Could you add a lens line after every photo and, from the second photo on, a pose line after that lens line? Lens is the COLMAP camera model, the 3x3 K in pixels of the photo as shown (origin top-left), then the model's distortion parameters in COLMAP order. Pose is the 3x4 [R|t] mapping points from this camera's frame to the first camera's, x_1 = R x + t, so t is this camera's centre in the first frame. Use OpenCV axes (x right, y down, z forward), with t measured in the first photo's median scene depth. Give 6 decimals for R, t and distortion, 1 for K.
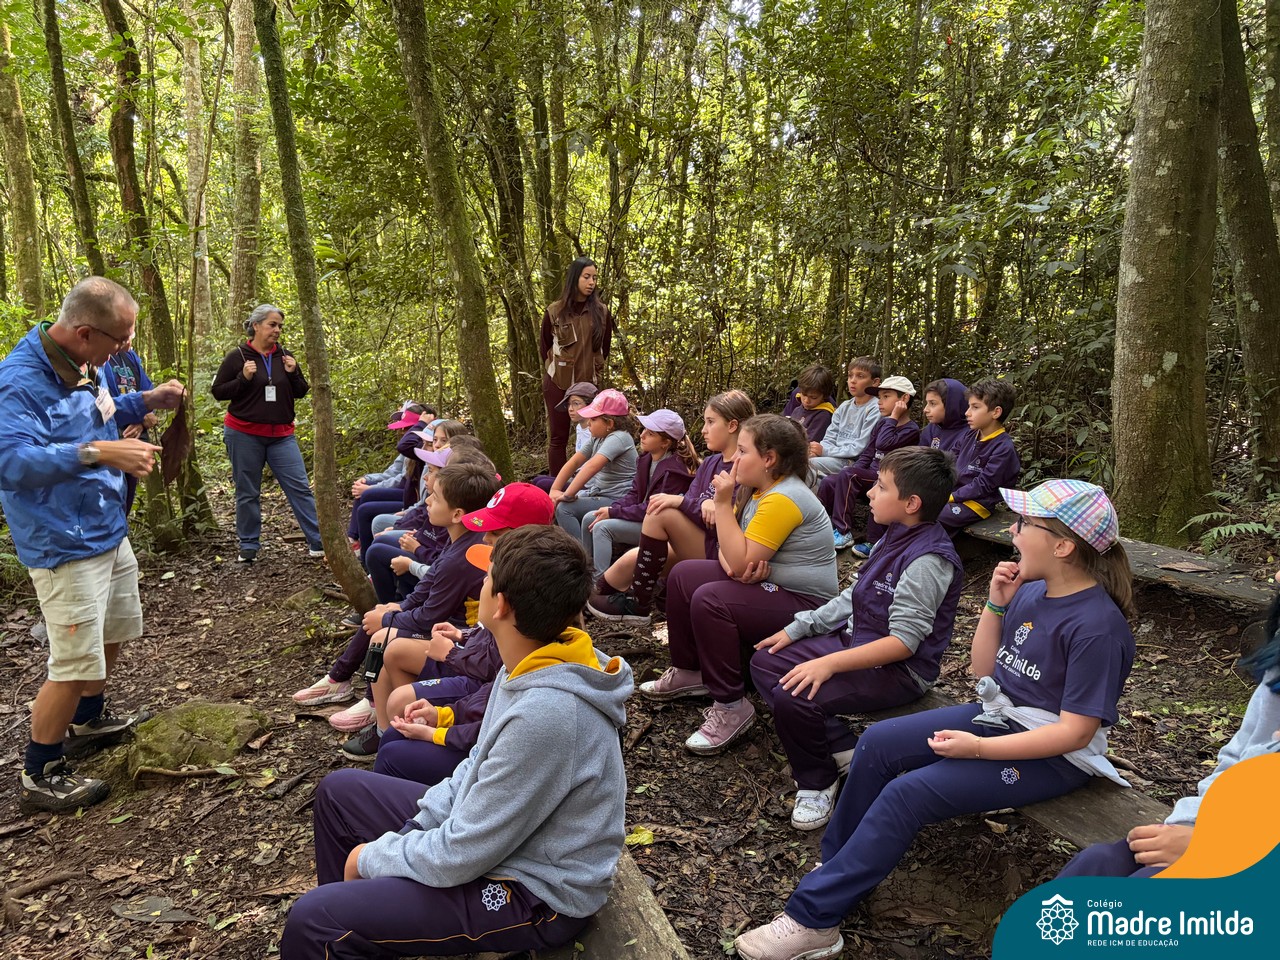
lens RADIAL K [[955.6, 0, 541.3], [0, 955.6, 483.7], [0, 0, 1]] dist [0.057789, -0.067680]
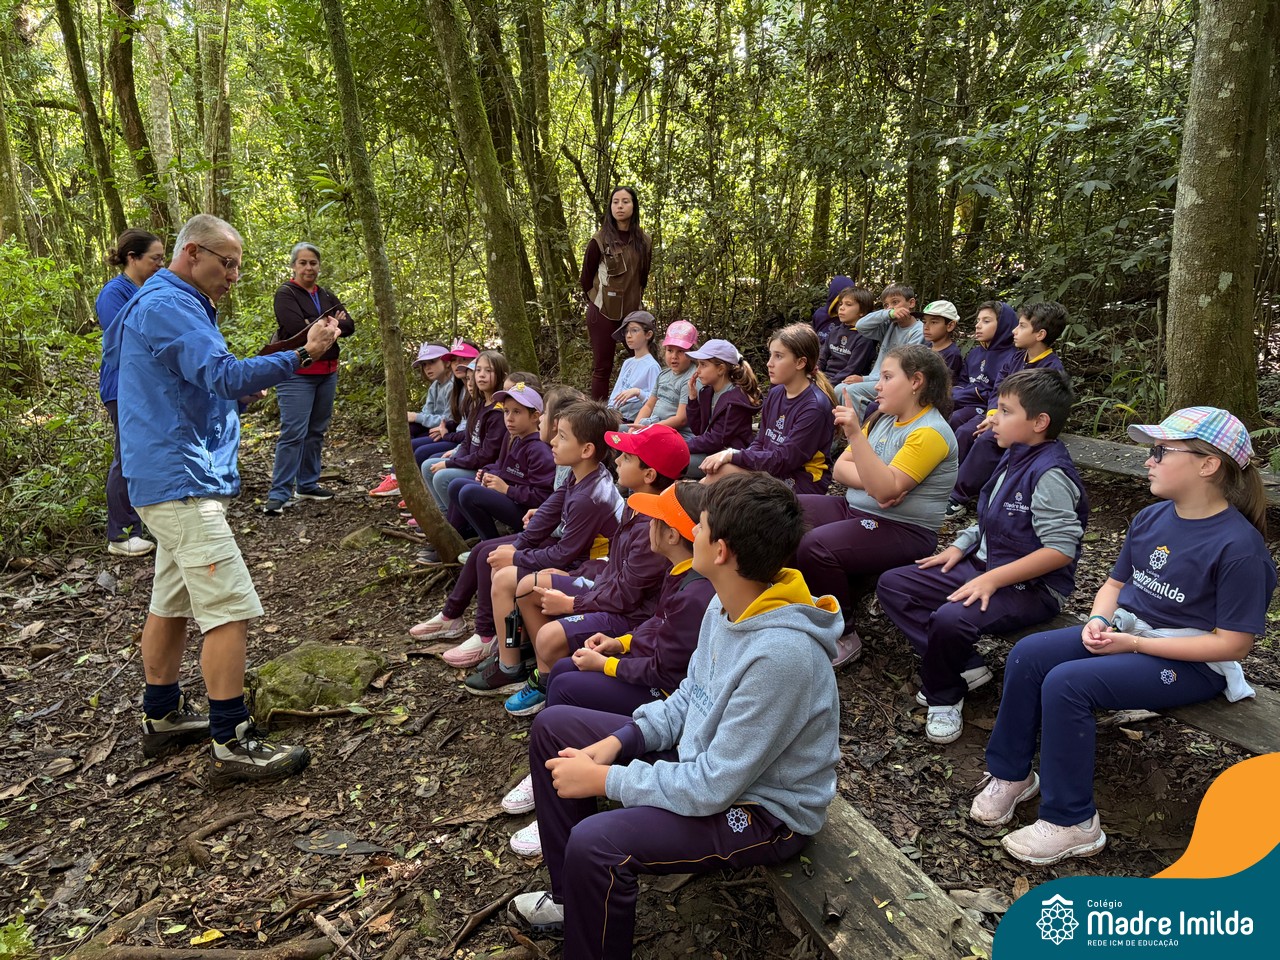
lens RADIAL K [[955.6, 0, 541.3], [0, 955.6, 483.7], [0, 0, 1]] dist [0.057789, -0.067680]
pose [[0.998782, -0.034475, 0.035309, -0.164830], [0.031596, 0.996368, 0.079075, -0.021694], [-0.037907, -0.077864, 0.996243, -0.020710]]
